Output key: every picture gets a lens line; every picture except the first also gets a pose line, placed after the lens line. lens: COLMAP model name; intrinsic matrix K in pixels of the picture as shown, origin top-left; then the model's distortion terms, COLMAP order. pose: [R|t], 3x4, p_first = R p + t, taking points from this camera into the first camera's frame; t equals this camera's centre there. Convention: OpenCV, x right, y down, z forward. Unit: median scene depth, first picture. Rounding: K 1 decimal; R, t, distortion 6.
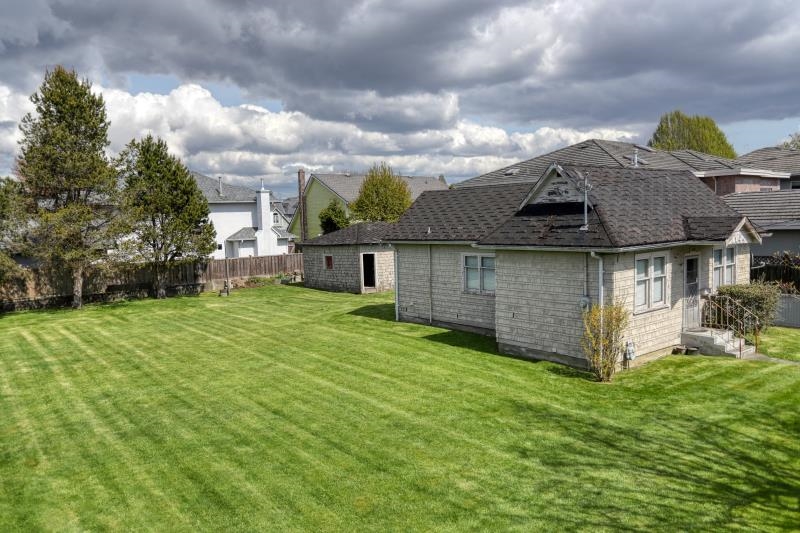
lens RADIAL K [[608.0, 0, 401.4], [0, 608.0, 267.2], [0, 0, 1]] dist [-0.040475, 0.074965]
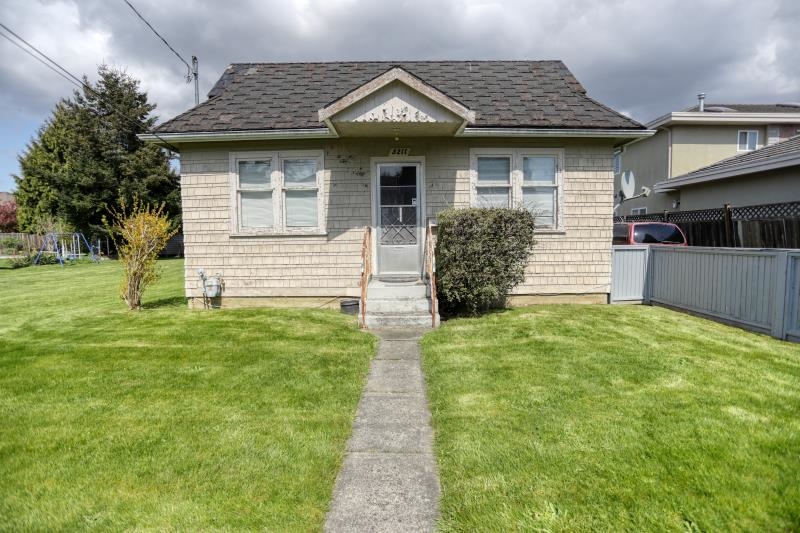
lens RADIAL K [[388.9, 0, 403.4], [0, 388.9, 266.9], [0, 0, 1]] dist [-0.070111, 0.026982]
pose [[0.778821, 0.072903, -0.622995, 0.637123], [-0.067263, 0.997202, 0.032604, 0.065396], [0.623629, 0.016512, 0.781546, 0.589480]]
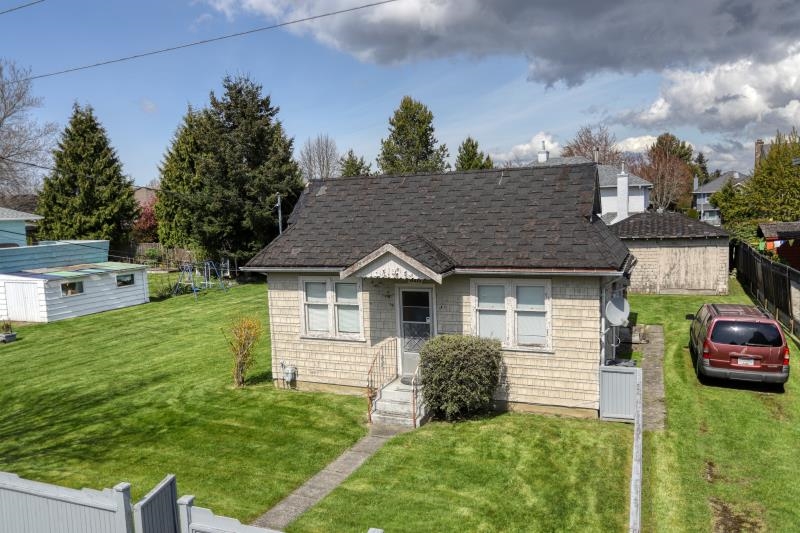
lens RADIAL K [[608.0, 0, 400.1], [0, 608.0, 271.3], [0, 0, 1]] dist [-0.040475, 0.074965]
pose [[0.463265, 0.108022, -0.879612, 0.996947], [-0.053235, 0.994143, 0.094049, -0.097306], [0.884619, 0.003257, 0.466302, 0.524486]]
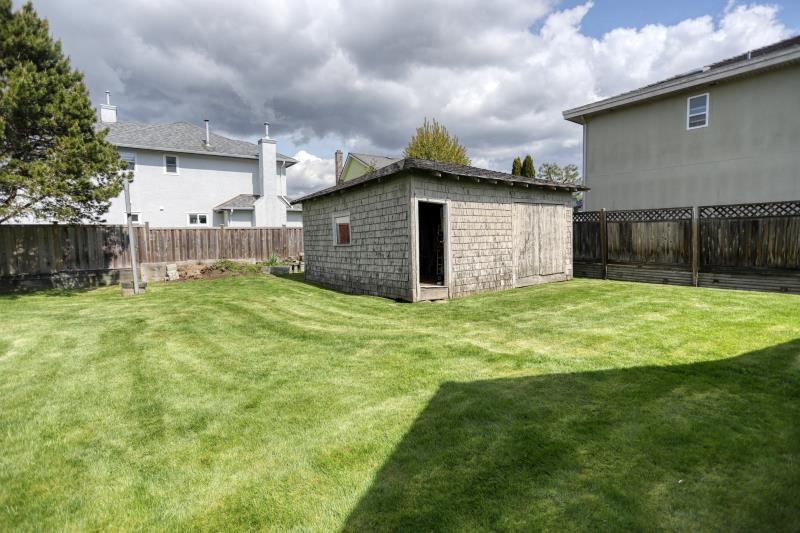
lens RADIAL K [[388.9, 0, 401.7], [0, 388.9, 264.1], [0, 0, 1]] dist [-0.070111, 0.026982]
pose [[0.998094, 0.020671, -0.058155, -0.095895], [-0.021236, 0.999733, -0.009113, 0.035378], [0.057951, 0.010330, 0.998266, 1.222841]]
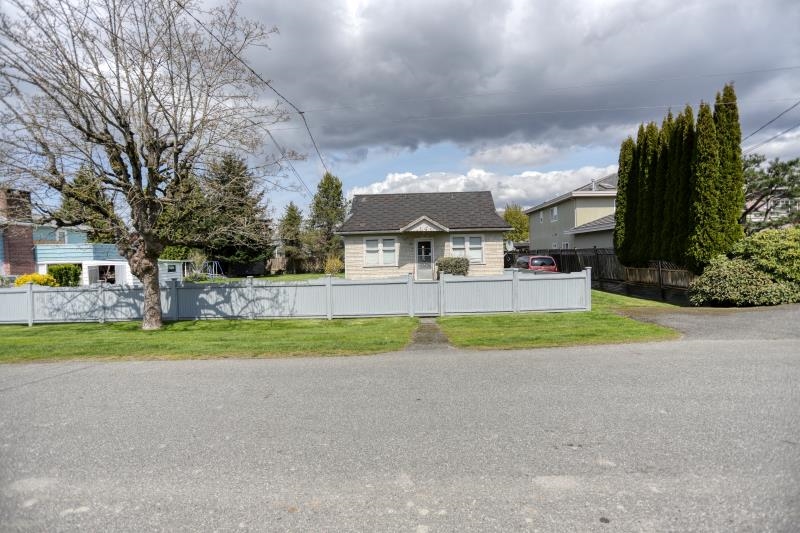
lens RADIAL K [[388.9, 0, 401.6], [0, 388.9, 266.9], [0, 0, 1]] dist [-0.070111, 0.026982]
pose [[0.751062, 0.034675, -0.659320, 1.011095], [-0.055899, 0.998374, -0.011170, 0.065252], [0.657861, 0.045244, 0.751780, 0.091899]]
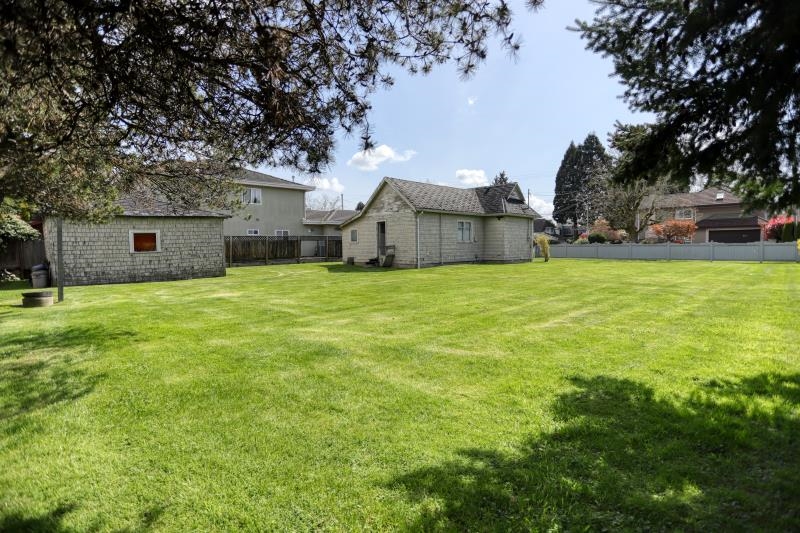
lens RADIAL K [[388.9, 0, 401.6], [0, 388.9, 265.7], [0, 0, 1]] dist [-0.070111, 0.026982]
pose [[-0.092989, -0.016698, 0.995527, -1.018566], [0.098008, 0.994850, 0.025841, 0.064397], [-0.990832, 0.099973, -0.090874, 1.311198]]
